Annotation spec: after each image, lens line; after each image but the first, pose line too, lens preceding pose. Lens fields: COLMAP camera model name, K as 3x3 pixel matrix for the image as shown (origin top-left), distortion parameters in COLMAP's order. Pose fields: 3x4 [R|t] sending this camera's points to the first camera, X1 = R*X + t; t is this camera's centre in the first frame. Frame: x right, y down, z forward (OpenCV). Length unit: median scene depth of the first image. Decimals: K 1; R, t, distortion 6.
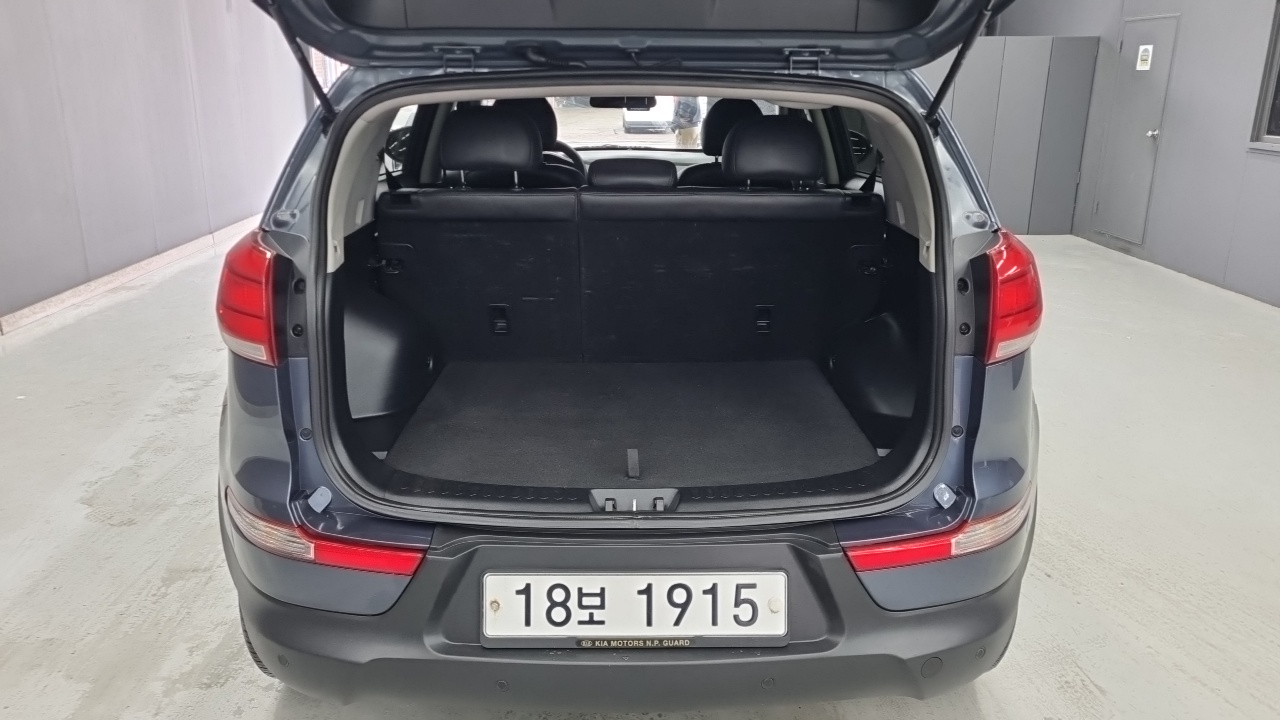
lens RADIAL K [[996.3, 0, 640.0], [0, 996.3, 360.0], [0, 0, 1]] dist [0.022016, -0.001723]
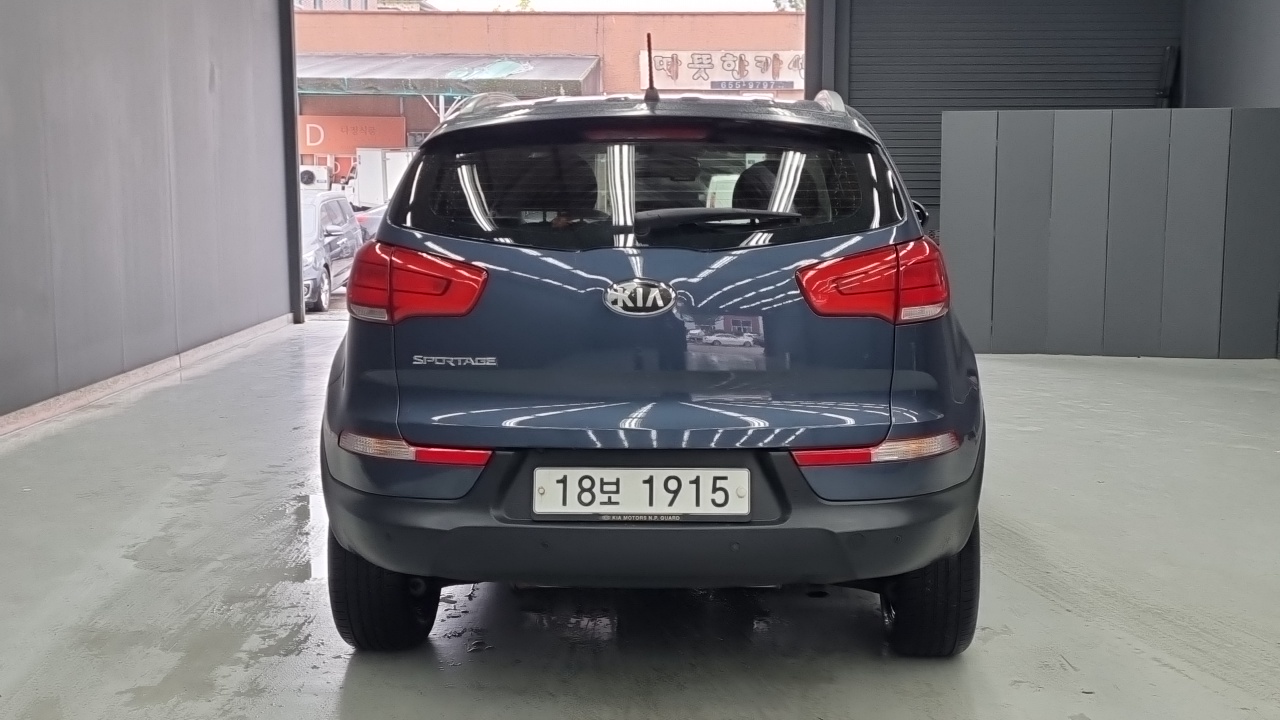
lens RADIAL K [[1233.9, 0, 640.0], [0, 1233.9, 360.0], [0, 0, 1]] dist [0.018261, 0.009808]
pose [[0.998831, -0.001553, -0.048306, 0.077967], [-0.004133, 0.993078, -0.117387, 0.266133], [0.048154, 0.117449, 0.991911, -0.742969]]
